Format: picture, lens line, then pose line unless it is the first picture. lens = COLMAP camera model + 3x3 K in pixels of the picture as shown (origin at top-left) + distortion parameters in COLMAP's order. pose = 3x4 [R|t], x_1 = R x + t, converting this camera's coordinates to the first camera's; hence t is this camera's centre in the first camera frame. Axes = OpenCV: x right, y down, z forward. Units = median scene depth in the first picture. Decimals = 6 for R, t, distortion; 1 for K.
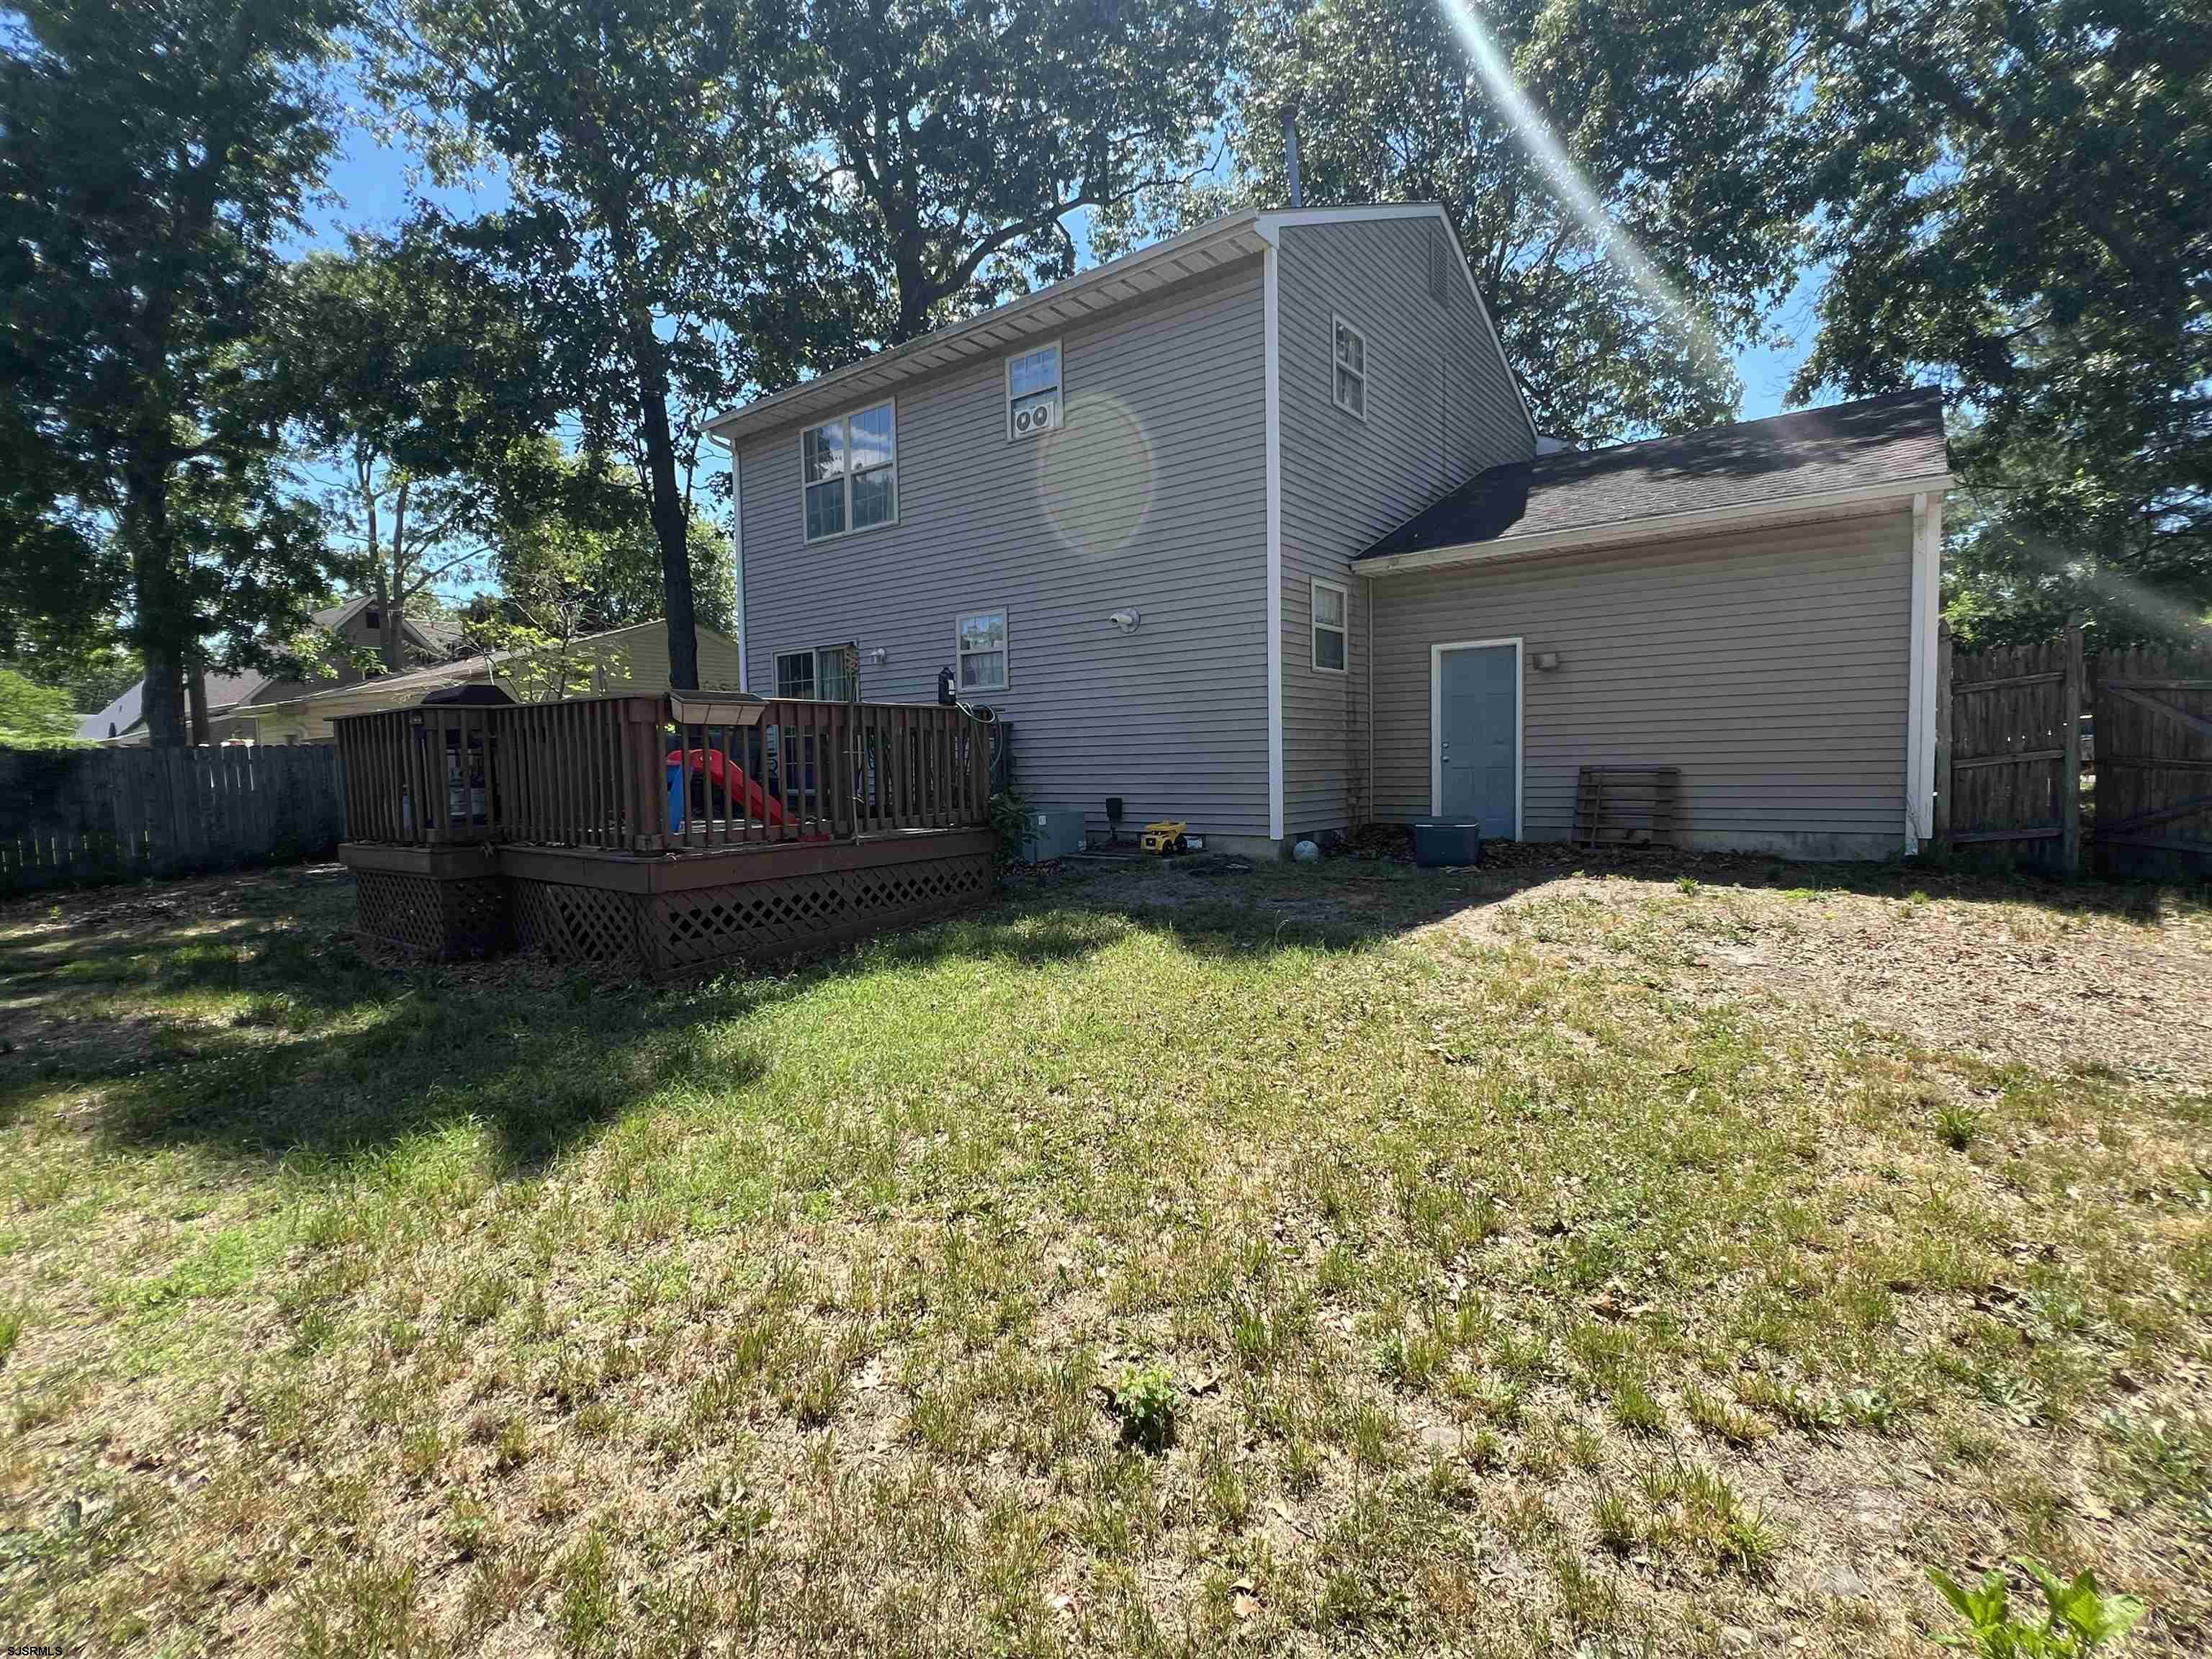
lens RADIAL K [[1042.8, 0, 1106.0], [0, 1042.8, 829.5], [0, 0, 1]] dist [-0.004284, -0.000986]
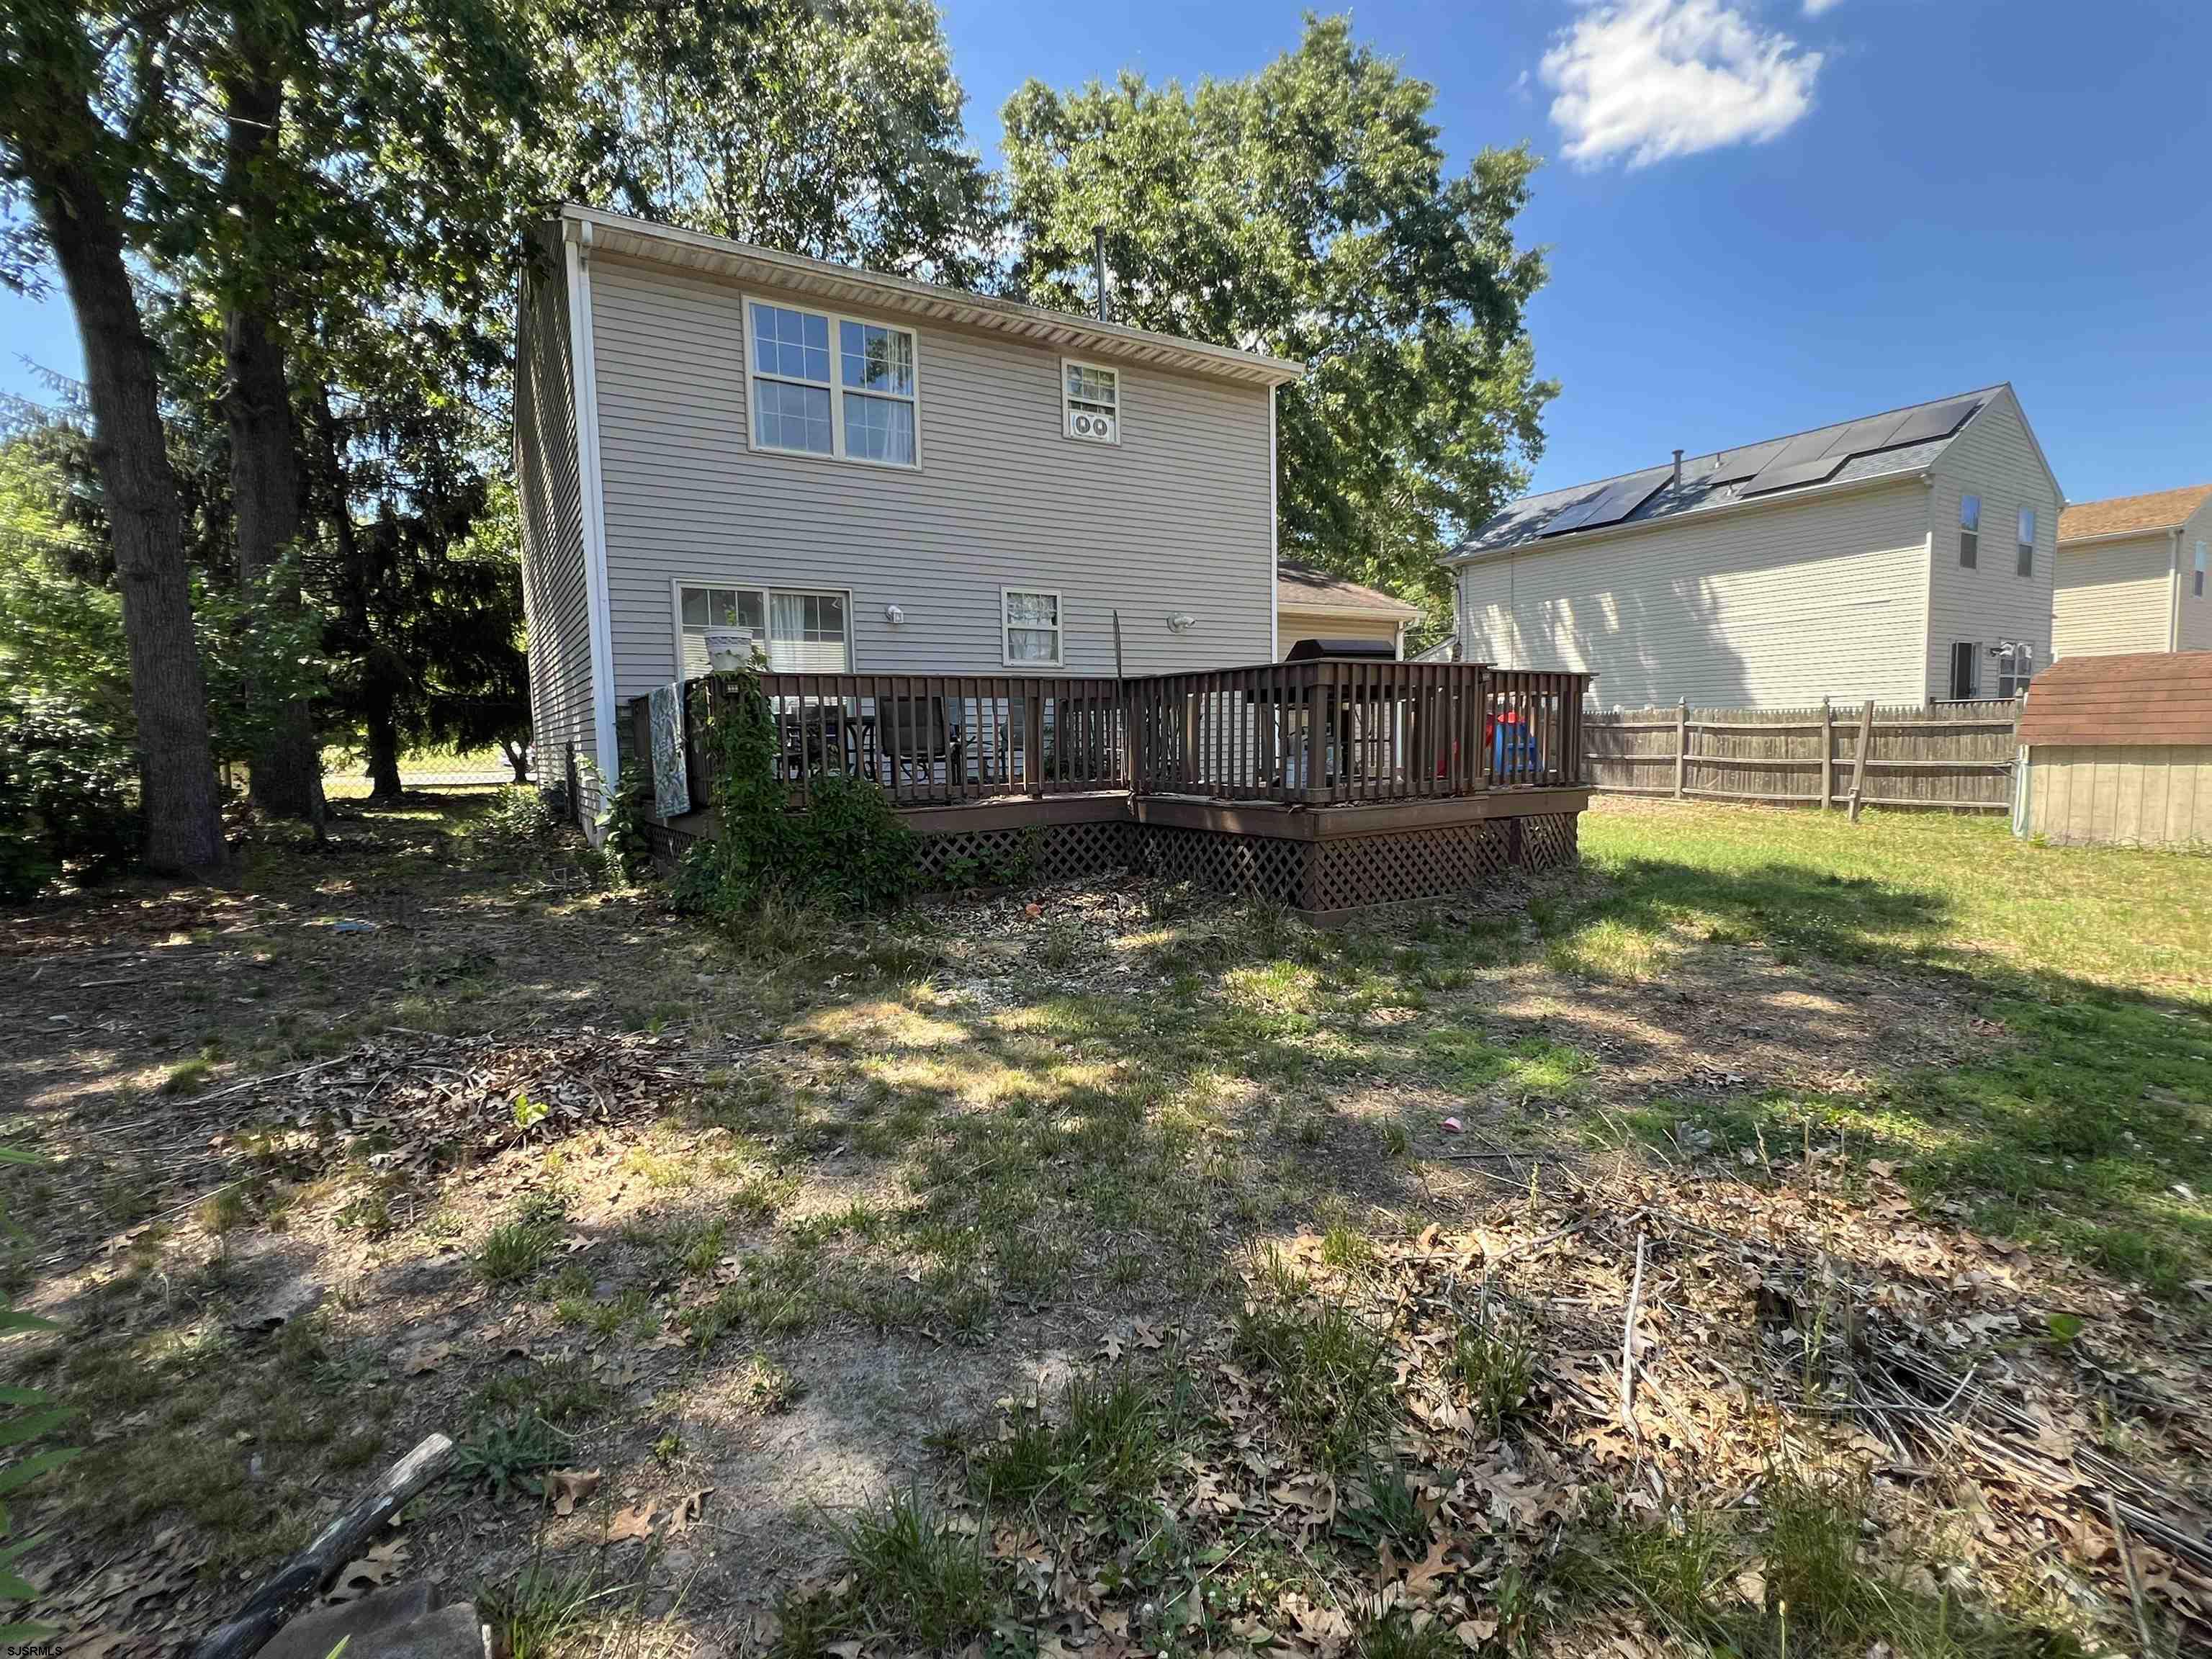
lens RADIAL K [[1042.8, 0, 1106.0], [0, 1042.8, 829.5], [0, 0, 1]] dist [-0.004284, -0.000986]
pose [[0.347390, -0.066707, 0.935345, -0.697439], [0.073898, 0.996312, 0.043609, -0.007939], [-0.934804, 0.053970, 0.351038, 0.380955]]
